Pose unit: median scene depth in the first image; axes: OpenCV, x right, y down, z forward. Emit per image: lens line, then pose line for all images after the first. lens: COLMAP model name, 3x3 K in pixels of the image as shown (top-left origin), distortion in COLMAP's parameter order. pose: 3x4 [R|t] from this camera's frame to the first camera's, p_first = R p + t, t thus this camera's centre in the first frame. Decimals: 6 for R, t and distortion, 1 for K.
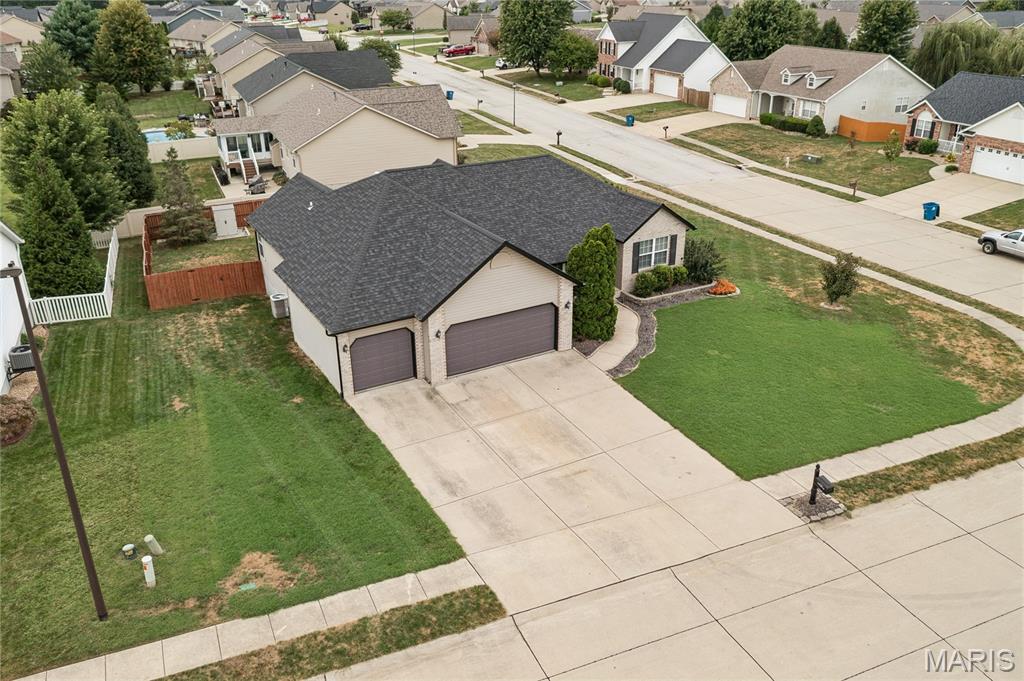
lens RADIAL K [[812.6, 0, 514.1], [0, 812.6, 341.5], [0, 0, 1]] dist [-0.011713, 0.009599]
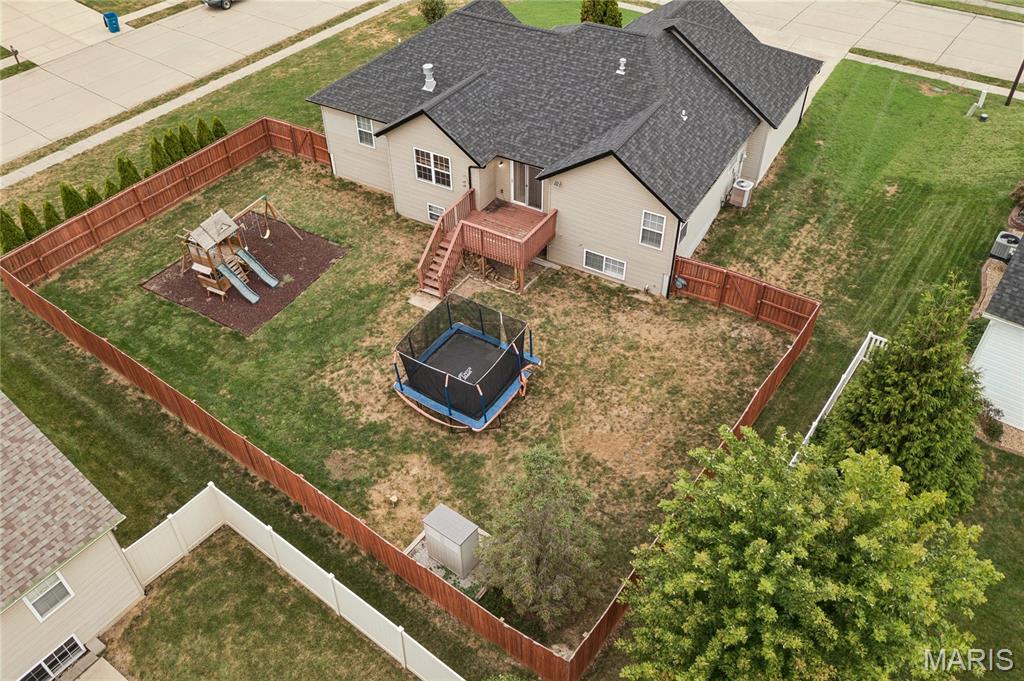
lens RADIAL K [[812.6, 0, 509.9], [0, 812.6, 340.1], [0, 0, 1]] dist [-0.011713, 0.009599]
pose [[-0.495421, -0.570216, 0.655295, -0.920885], [0.372083, 0.542367, 0.753254, -0.807892], [-0.784928, 0.617002, -0.056532, 1.447305]]
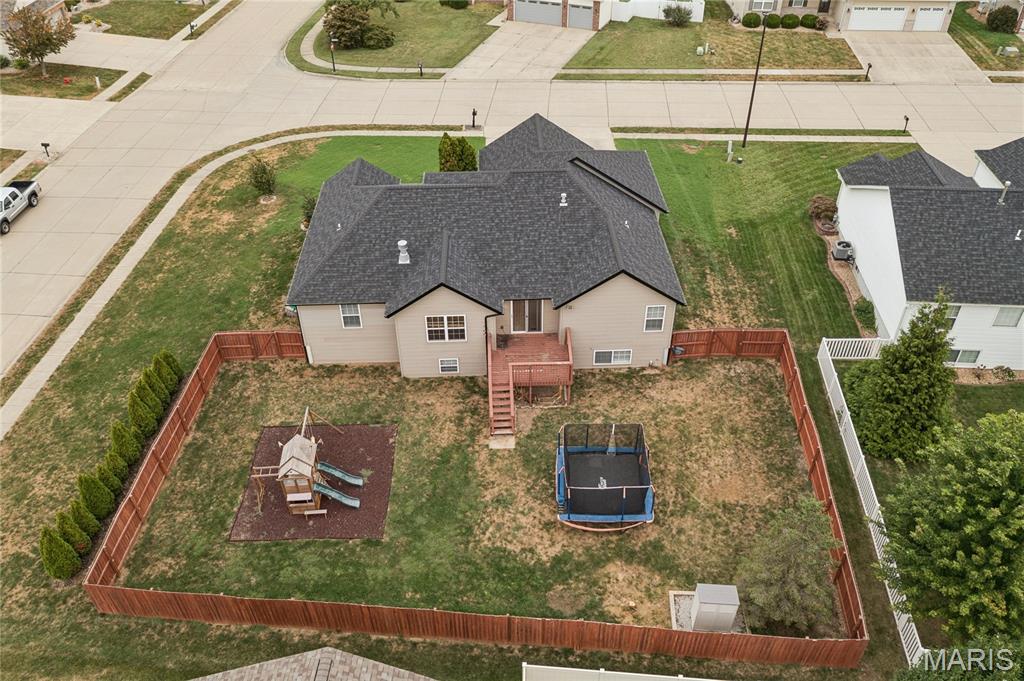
lens RADIAL K [[812.6, 0, 511.4], [0, 812.6, 340.3], [0, 0, 1]] dist [-0.011713, 0.009599]
pose [[-0.883908, -0.275340, 0.378015, -0.607306], [0.208194, 0.492117, 0.845267, -1.107136], [-0.418763, 0.825838, -0.377662, 1.722716]]
